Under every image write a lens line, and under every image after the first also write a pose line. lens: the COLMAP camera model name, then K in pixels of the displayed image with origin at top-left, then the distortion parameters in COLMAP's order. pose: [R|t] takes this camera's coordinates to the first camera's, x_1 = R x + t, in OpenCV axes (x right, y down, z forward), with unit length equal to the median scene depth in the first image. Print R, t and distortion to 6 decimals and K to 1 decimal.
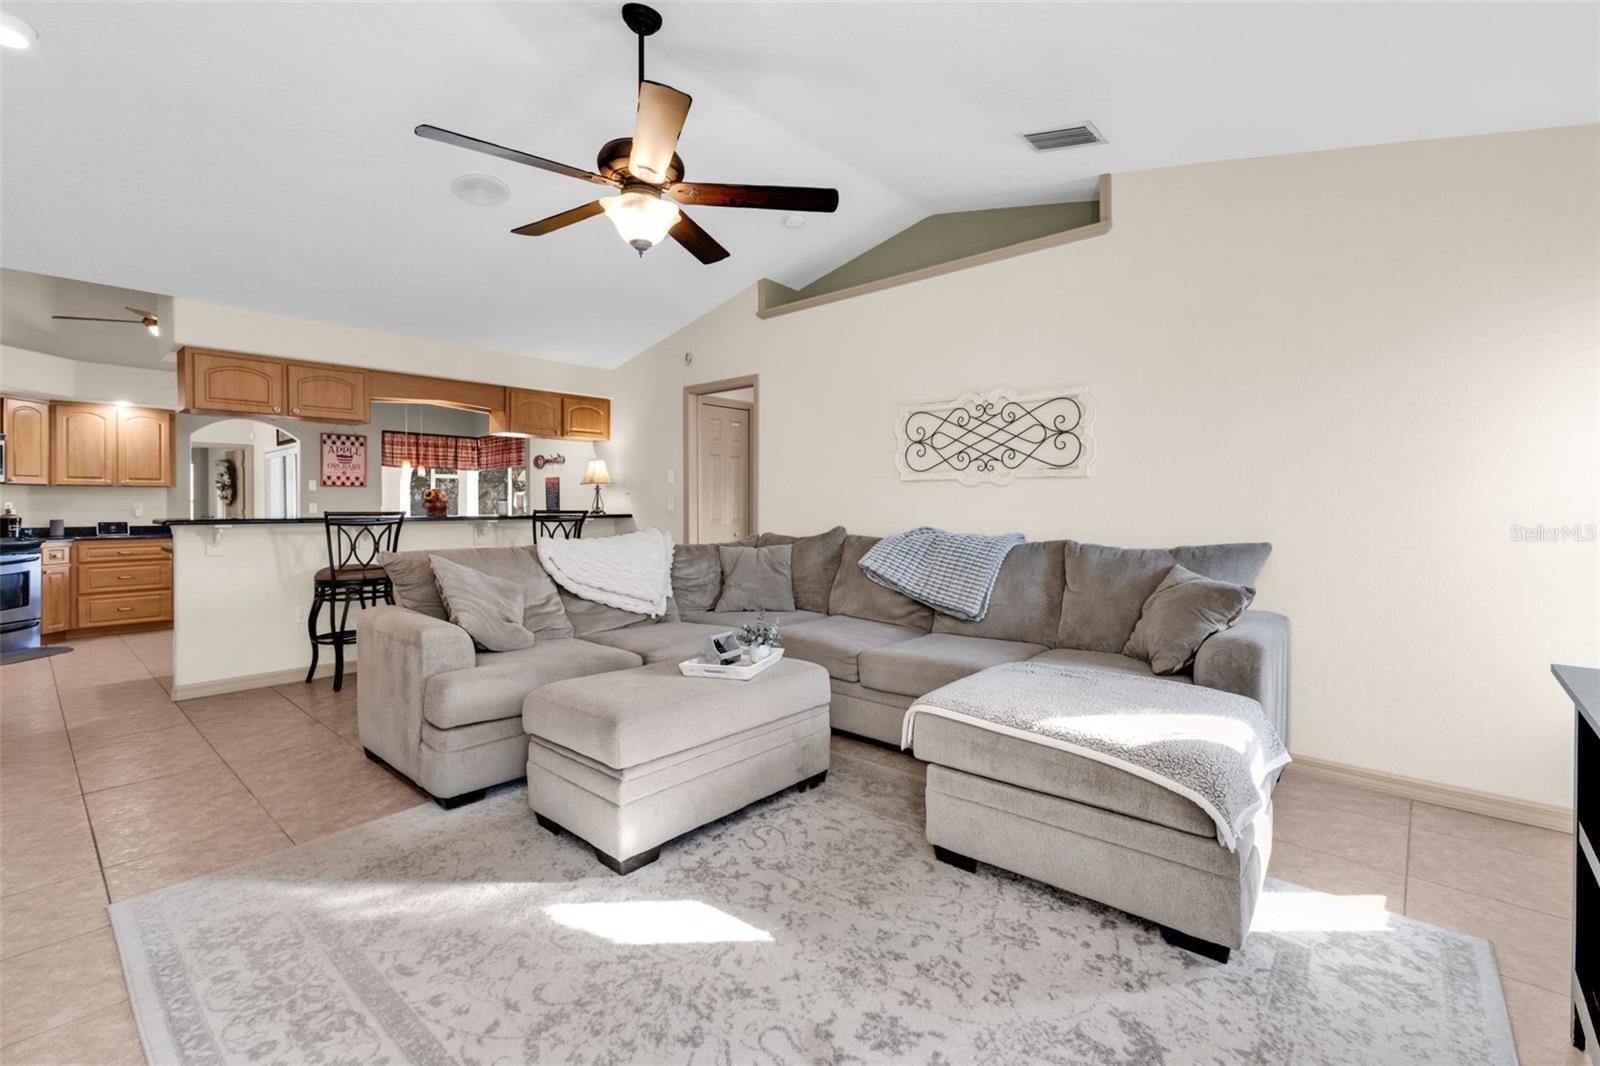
lens RADIAL K [[630.9, 0, 709.7], [0, 630.9, 509.0], [0, 0, 1]] dist [-0.001523, -0.000419]
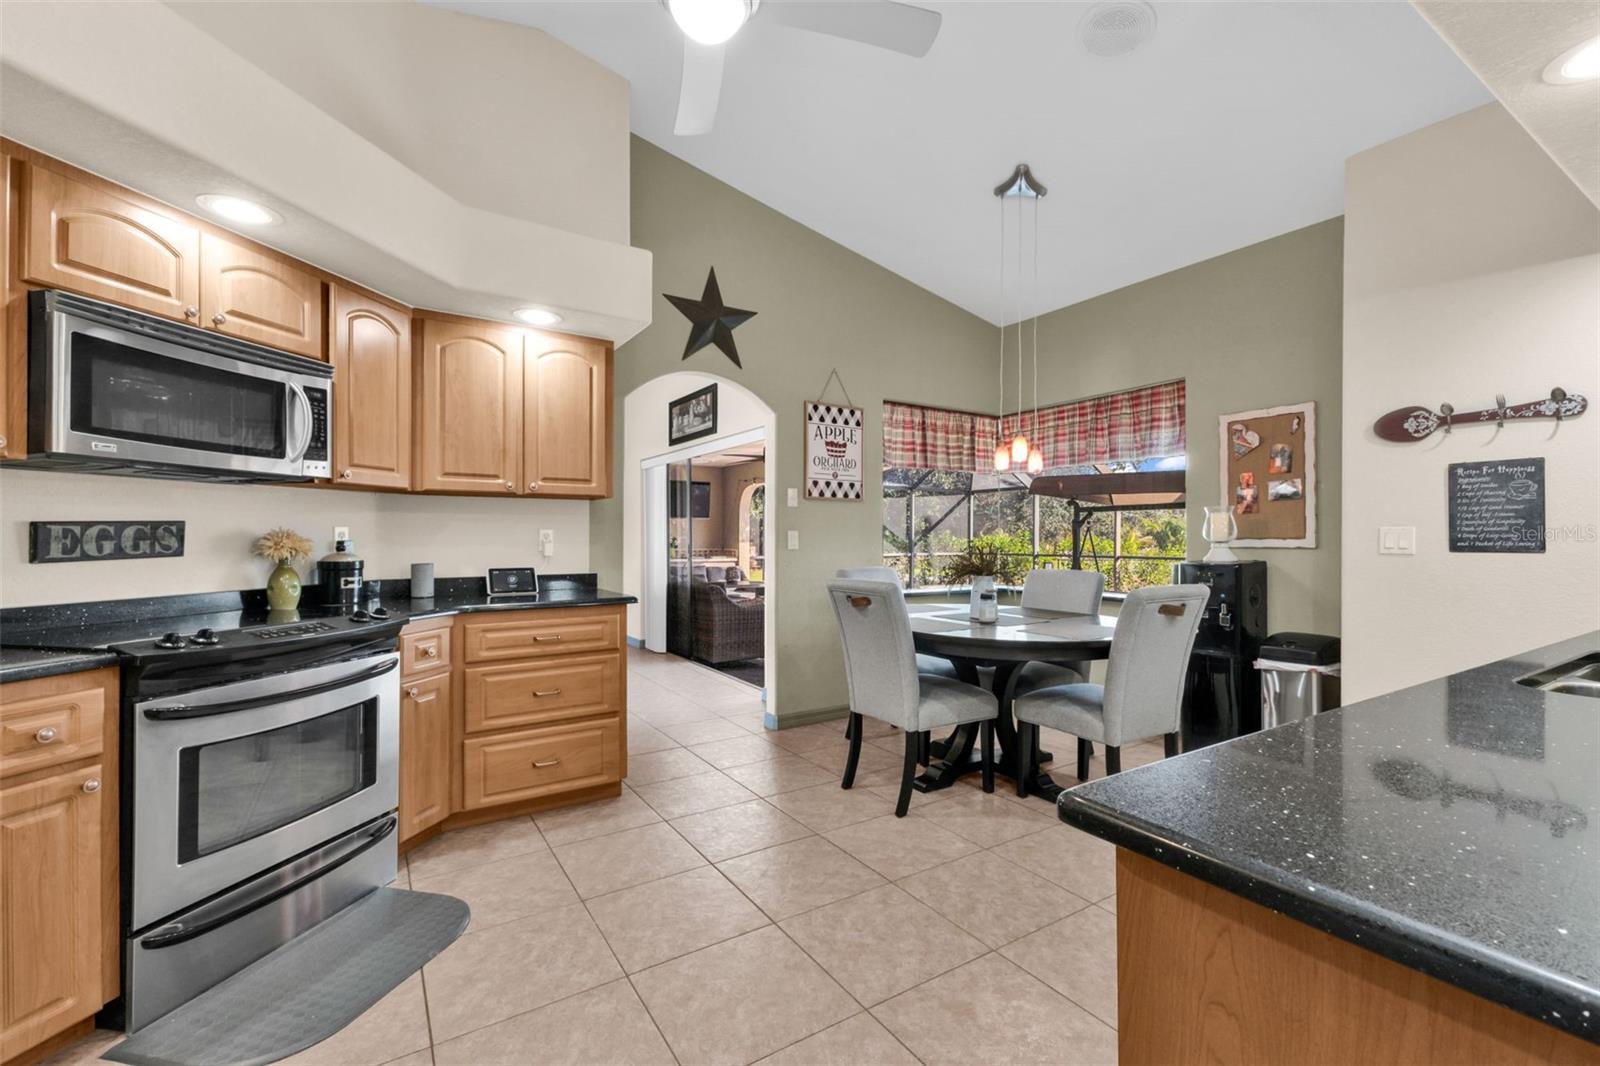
lens RADIAL K [[681.4, 0, 783.0], [0, 681.4, 536.3], [0, 0, 1]] dist [0.000413, -0.000319]
pose [[0.962258, 0.001282, -0.272137, -0.625392], [-0.002436, 0.999989, -0.003903, -0.002706], [0.272129, 0.004419, 0.962250, 0.569832]]
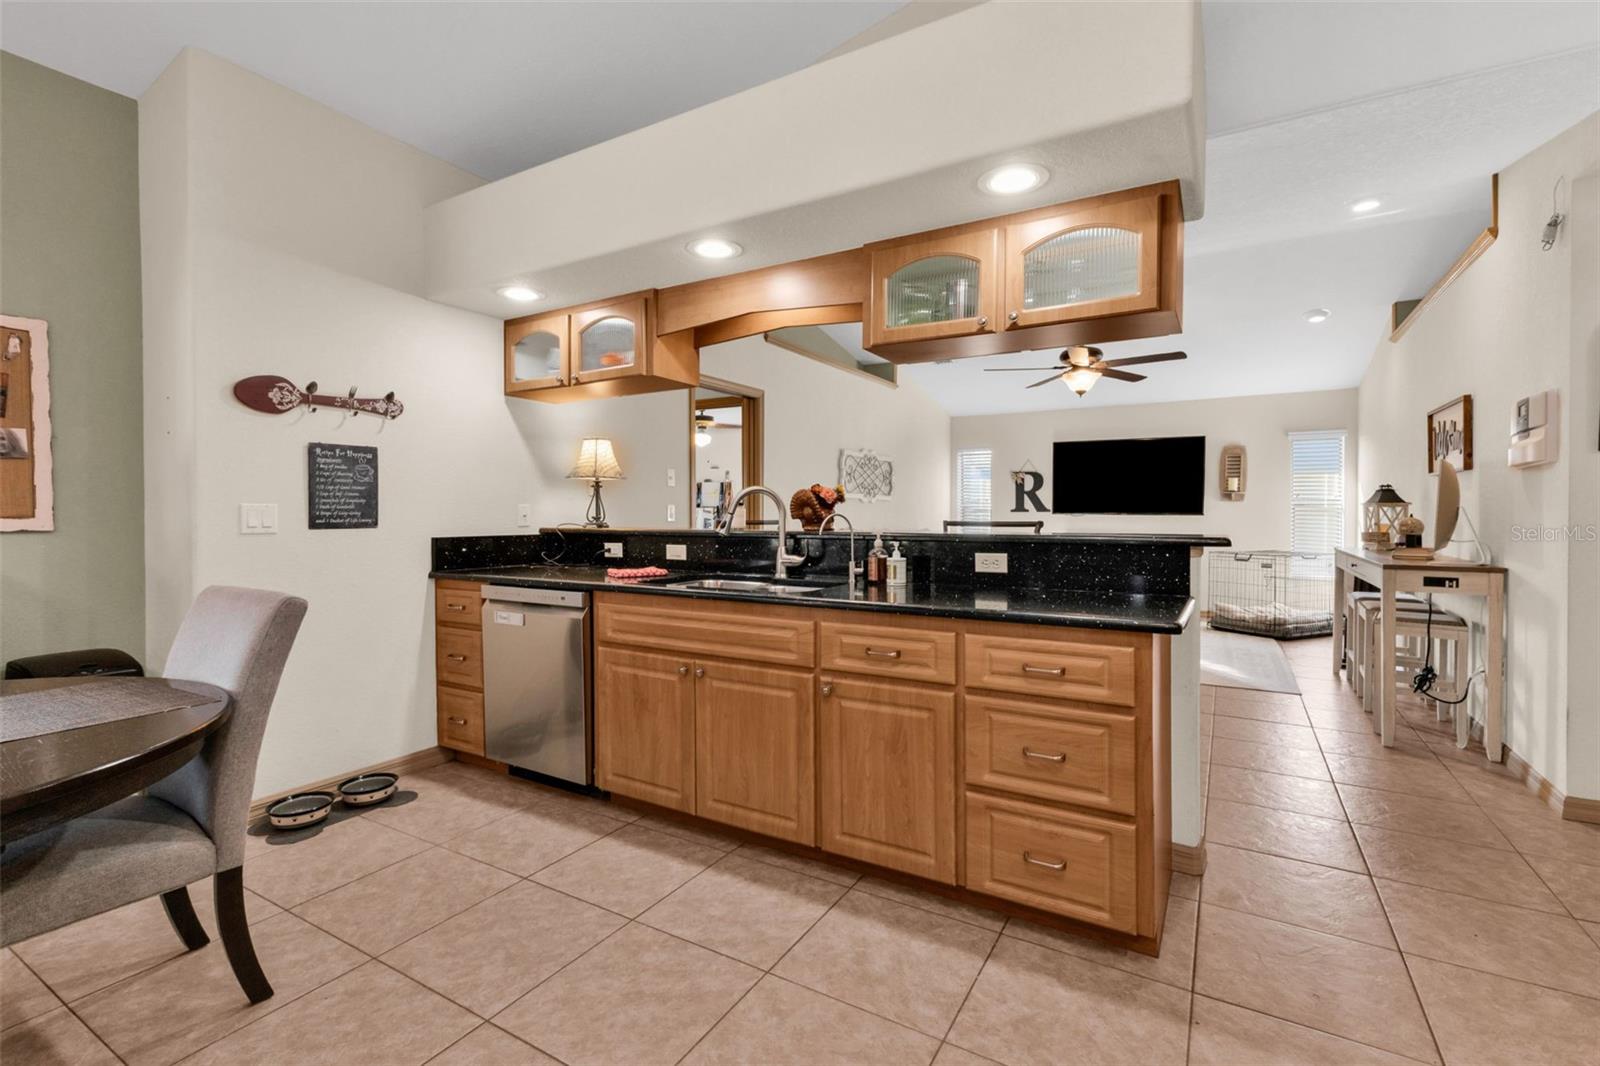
lens RADIAL K [[726.1, 0, 789.6], [0, 726.1, 523.2], [0, 0, 1]] dist [0.027895, -0.012214]
pose [[-0.199747, -0.014577, 0.979739, -0.901943], [0.002893, 0.999876, 0.015467, -0.006462], [-0.979843, 0.005924, -0.199680, 0.952662]]
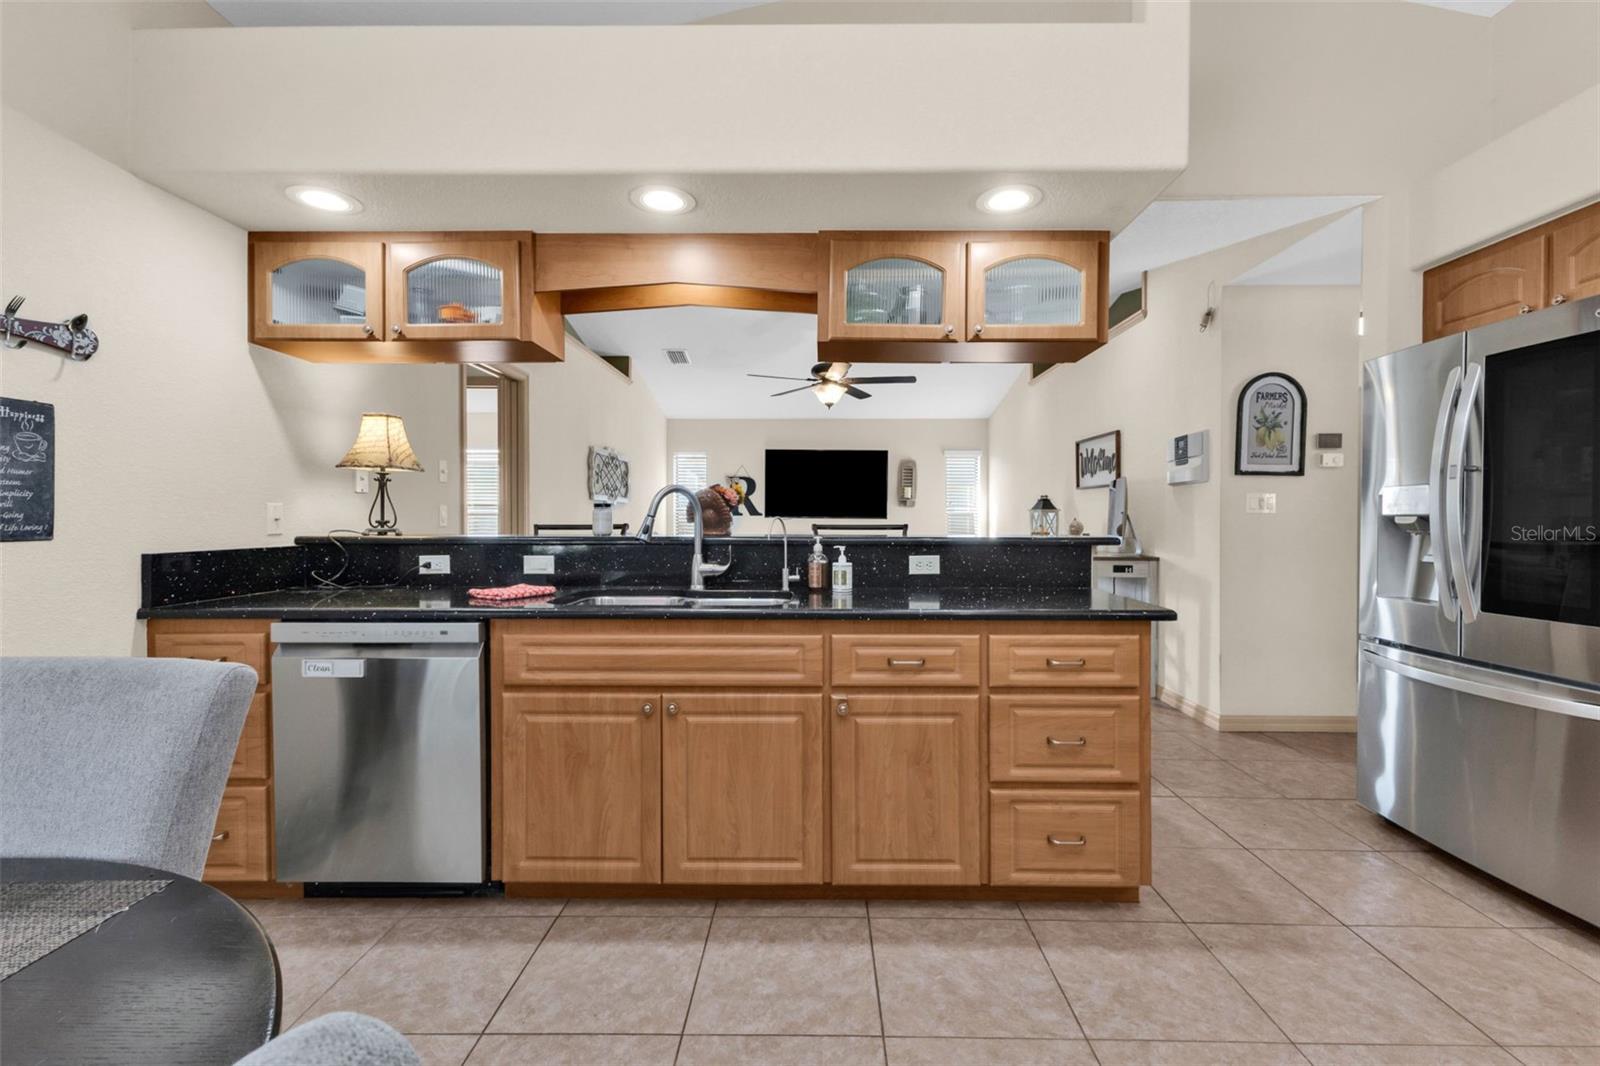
lens RADIAL K [[726.1, 0, 789.6], [0, 726.1, 523.2], [0, 0, 1]] dist [0.027895, -0.012214]
pose [[-0.669406, -0.008565, 0.742847, -0.755065], [0.000389, 0.999929, 0.011879, -0.006611], [-0.742896, 0.008241, -0.669356, 1.137058]]
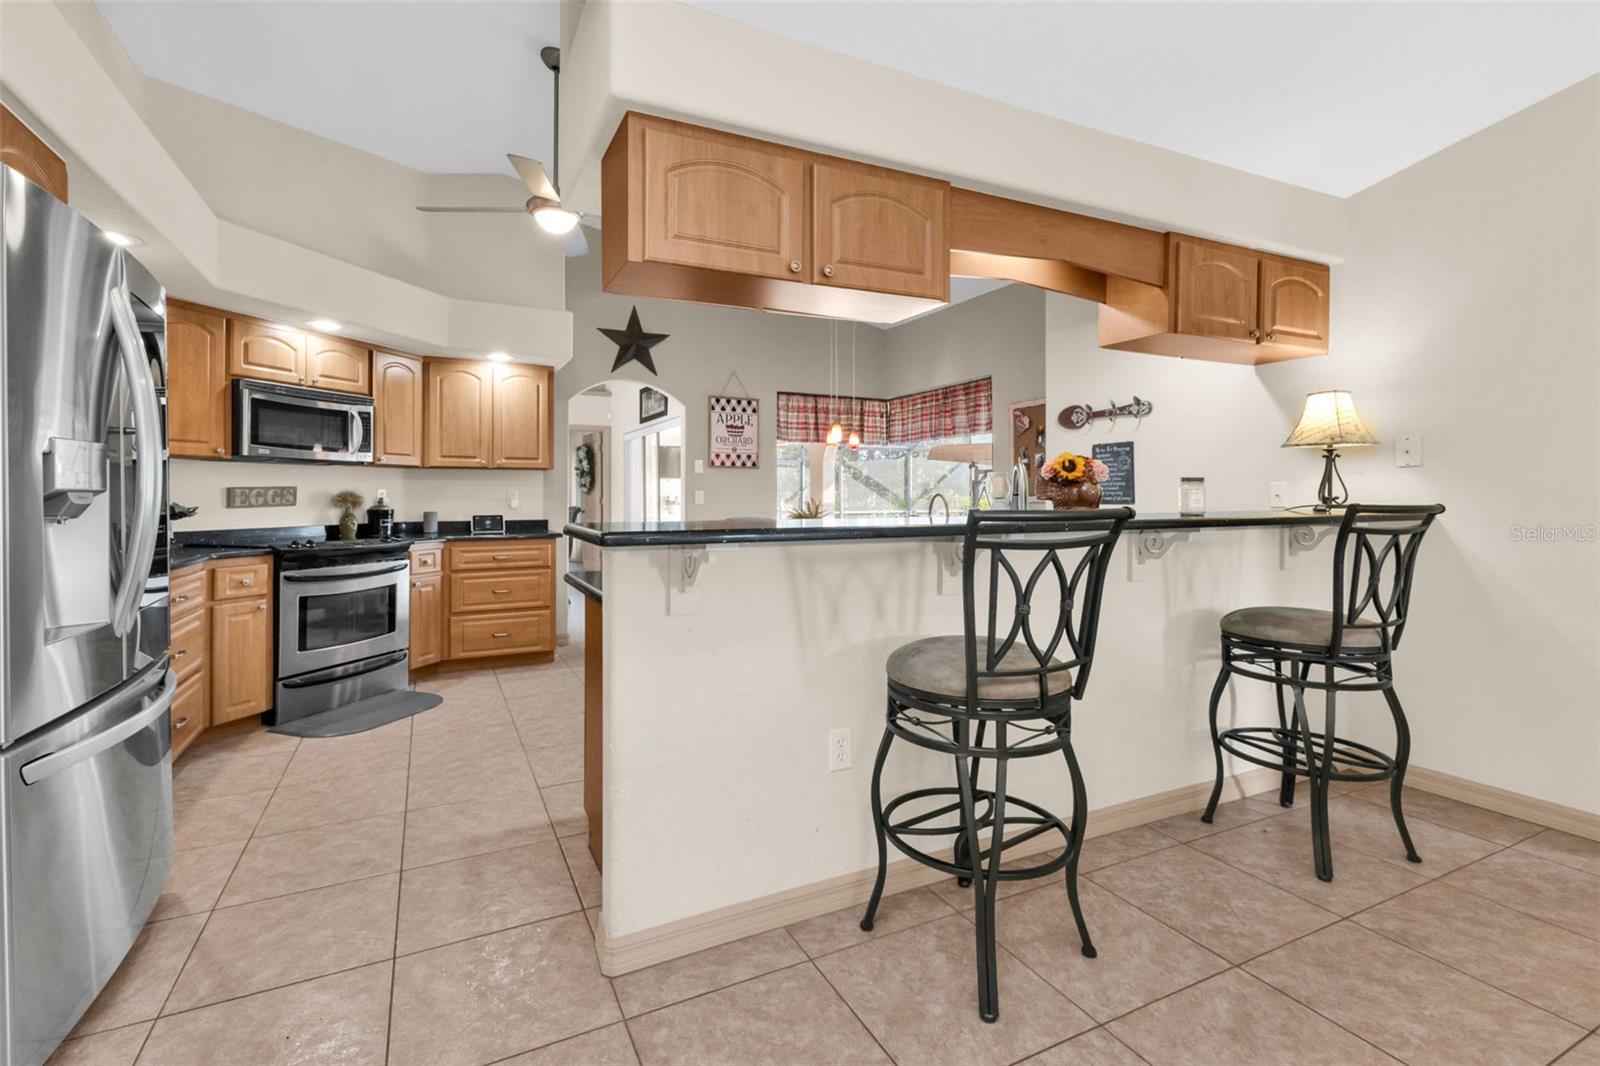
lens RADIAL K [[676.9, 0, 764.9], [0, 676.9, 493.0], [0, 0, 1]] dist [0.001457, 0.000059]
pose [[0.932667, -0.001127, -0.360738, -0.352450], [-0.001493, 0.999974, -0.006986, -0.001164], [0.360736, 0.007054, 0.932641, 0.370627]]
